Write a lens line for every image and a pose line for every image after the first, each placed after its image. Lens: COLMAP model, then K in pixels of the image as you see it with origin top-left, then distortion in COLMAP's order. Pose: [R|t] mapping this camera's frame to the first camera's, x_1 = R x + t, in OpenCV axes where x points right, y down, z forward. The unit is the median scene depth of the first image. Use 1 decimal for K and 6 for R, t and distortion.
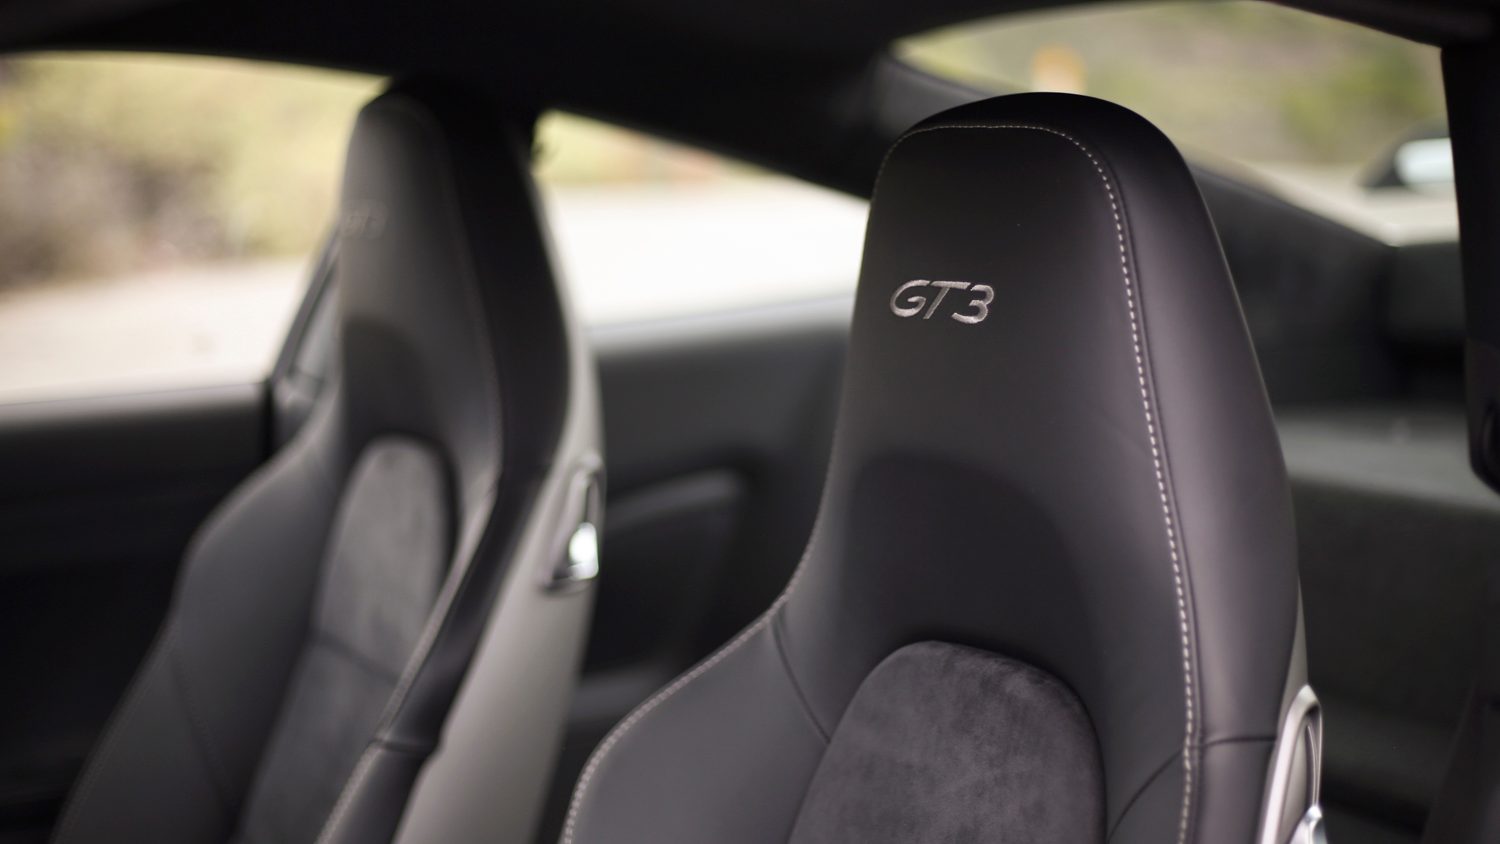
lens RADIAL K [[2169.3, 0, 750.5], [0, 2169.3, 399.5], [0, 0, 1]] dist [-0.118459, 0.063189]
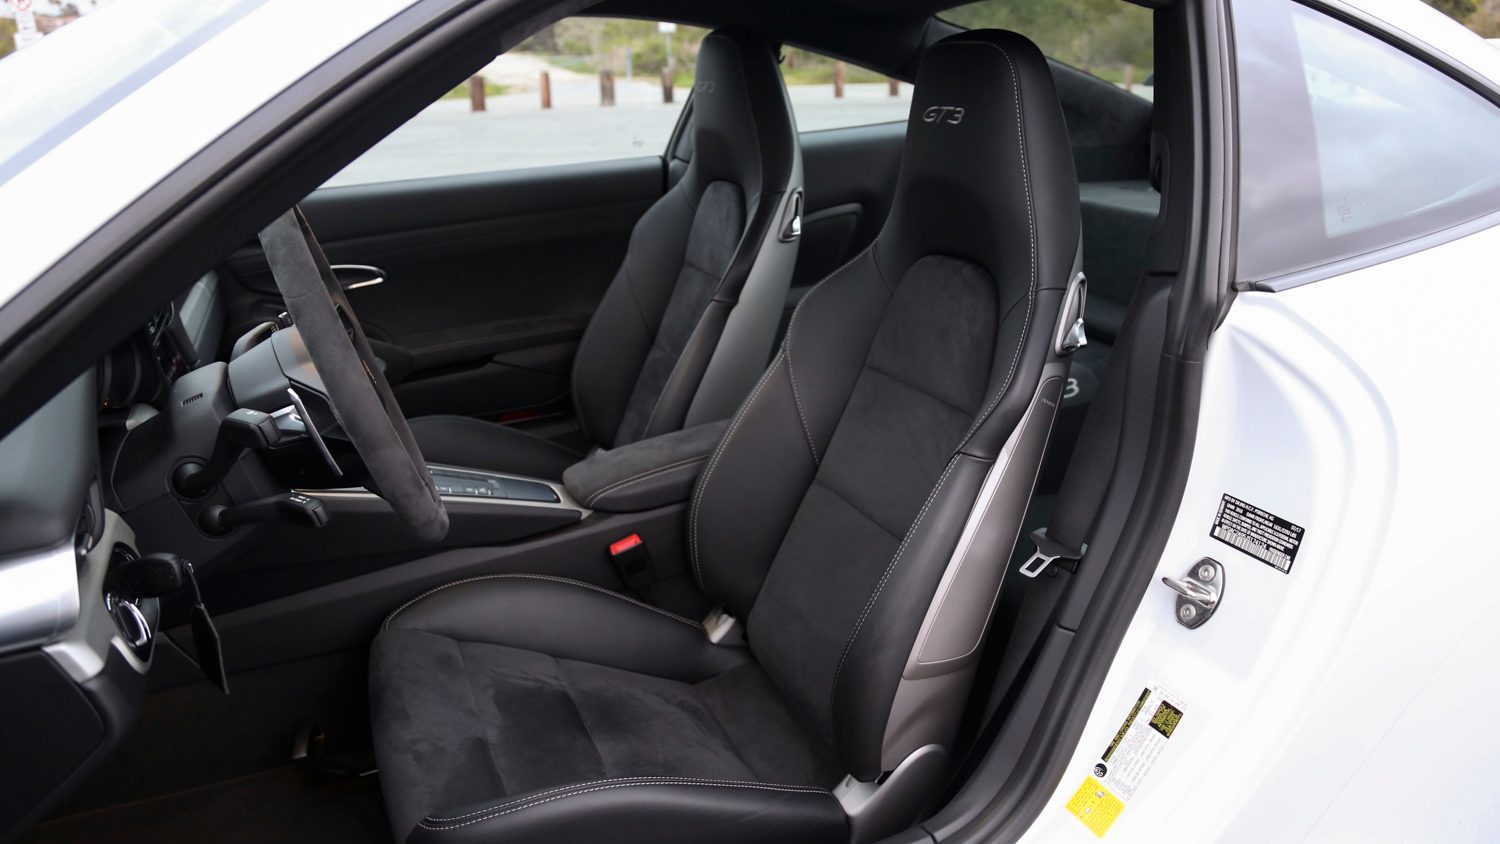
lens RADIAL K [[988.7, 0, 750.0], [0, 988.7, 422.0], [0, 0, 1]] dist [-0.101155, 0.000378]
pose [[0.993290, 0.032347, -0.111033, 0.002211], [-0.005626, 0.972466, 0.232977, 0.027703], [0.115512, -0.230789, 0.966123, -0.141238]]
